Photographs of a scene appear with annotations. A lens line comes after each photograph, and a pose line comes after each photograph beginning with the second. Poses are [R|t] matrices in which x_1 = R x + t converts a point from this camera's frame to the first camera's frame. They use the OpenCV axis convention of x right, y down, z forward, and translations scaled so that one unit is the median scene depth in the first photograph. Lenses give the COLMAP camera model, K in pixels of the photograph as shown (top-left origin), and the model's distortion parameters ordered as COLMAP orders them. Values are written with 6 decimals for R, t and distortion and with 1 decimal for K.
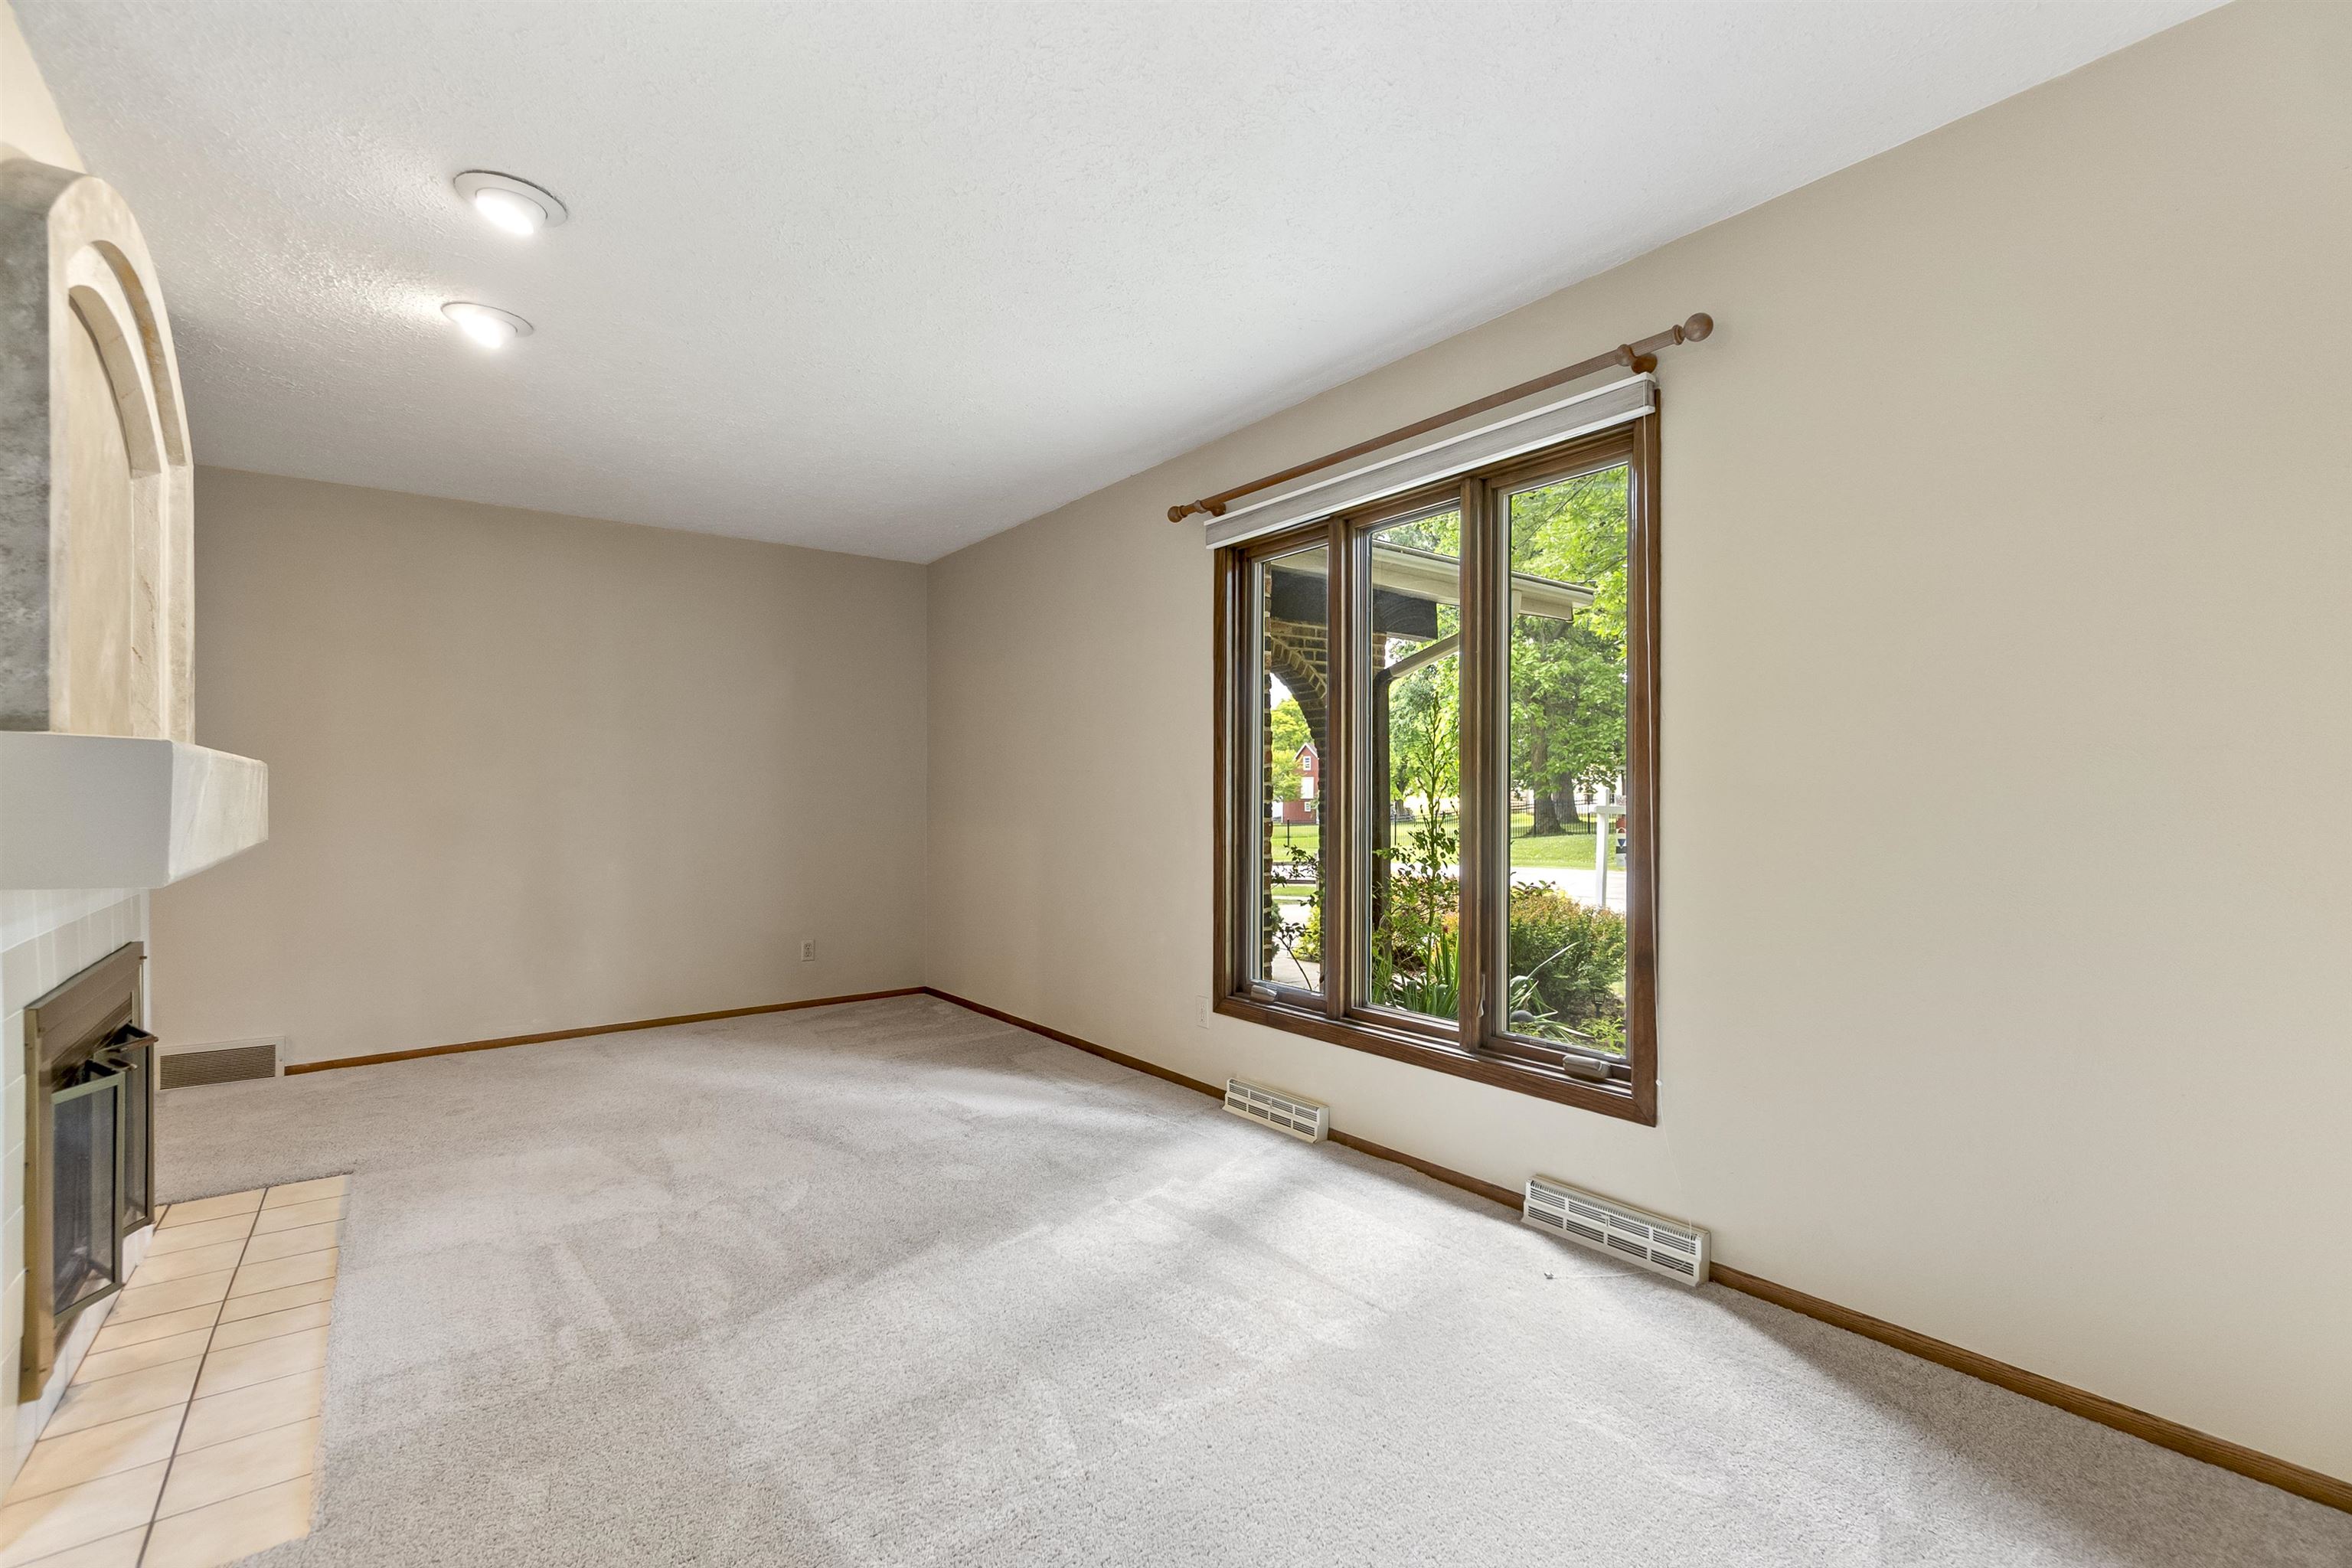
lens RADIAL K [[1036.7, 0, 1176.0], [0, 1036.7, 784.0], [0, 0, 1]] dist [-0.002173, -0.000043]
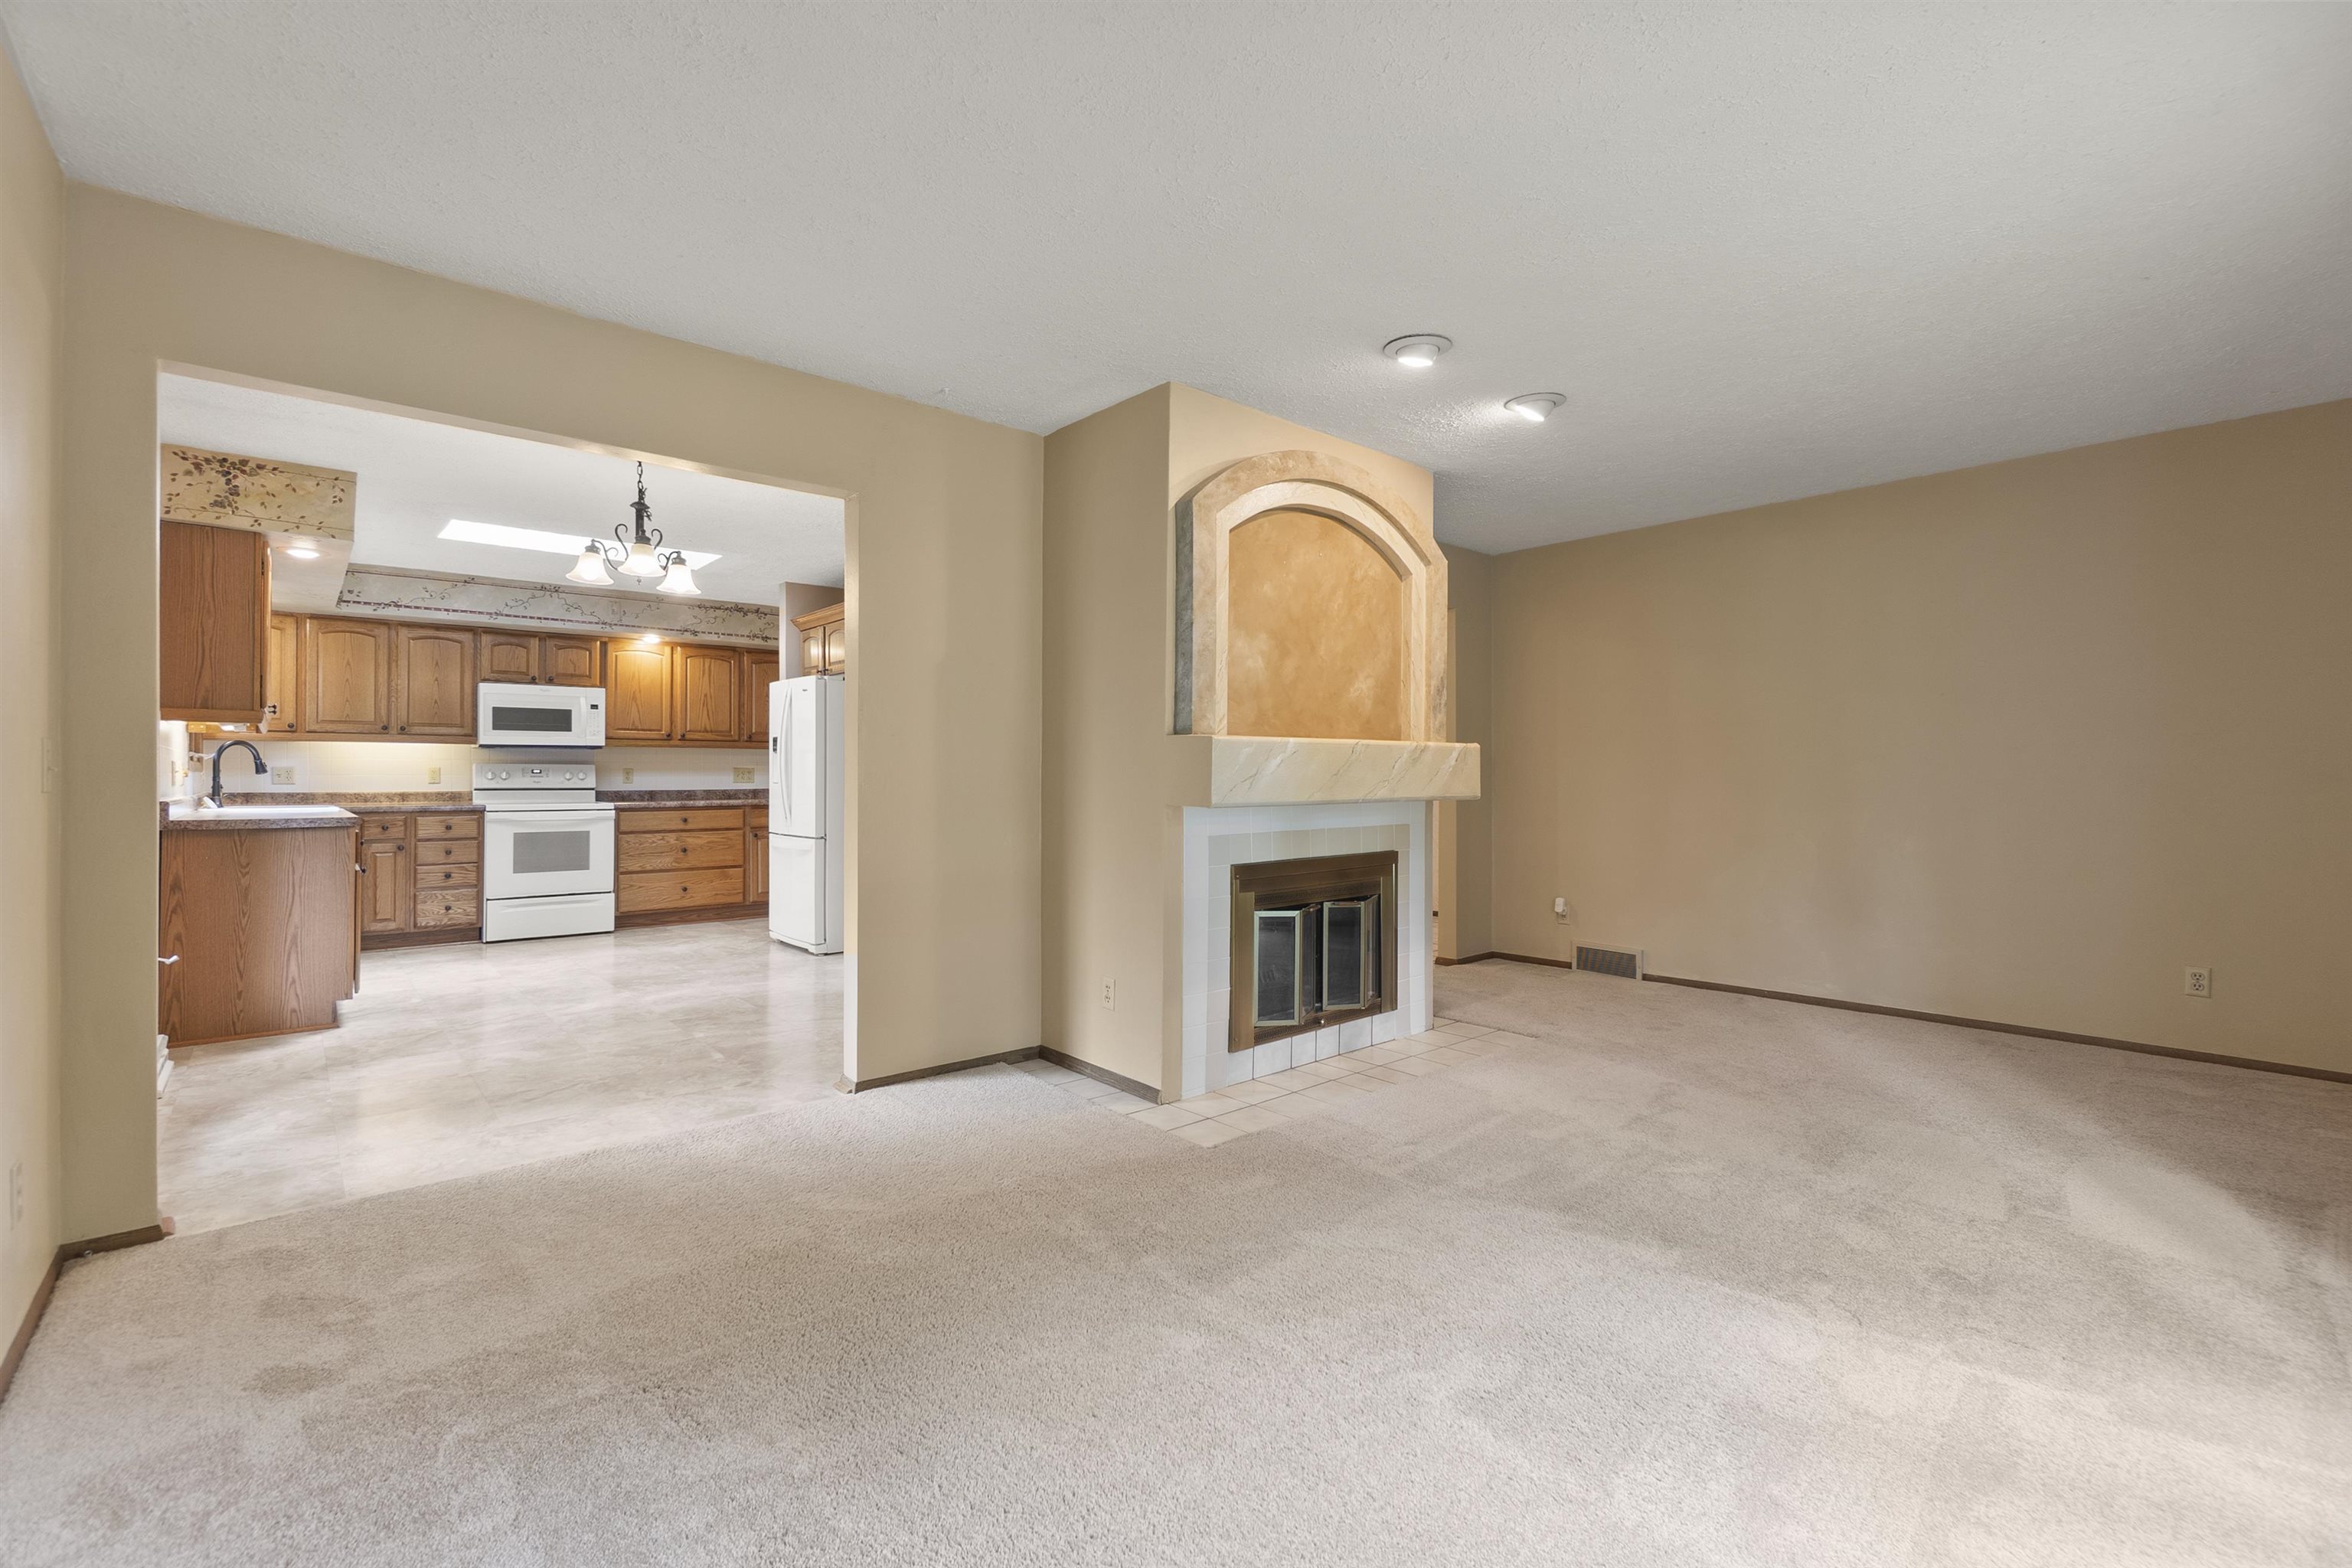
lens RADIAL K [[1019.2, 0, 1172.4], [0, 1019.2, 769.5], [0, 0, 1]] dist [-0.002022, 0.000323]
pose [[0.068654, -0.002928, -0.997636, 0.596609], [0.006070, 0.999978, -0.002517, 0.017940], [0.997622, -0.005883, 0.068670, 0.468282]]
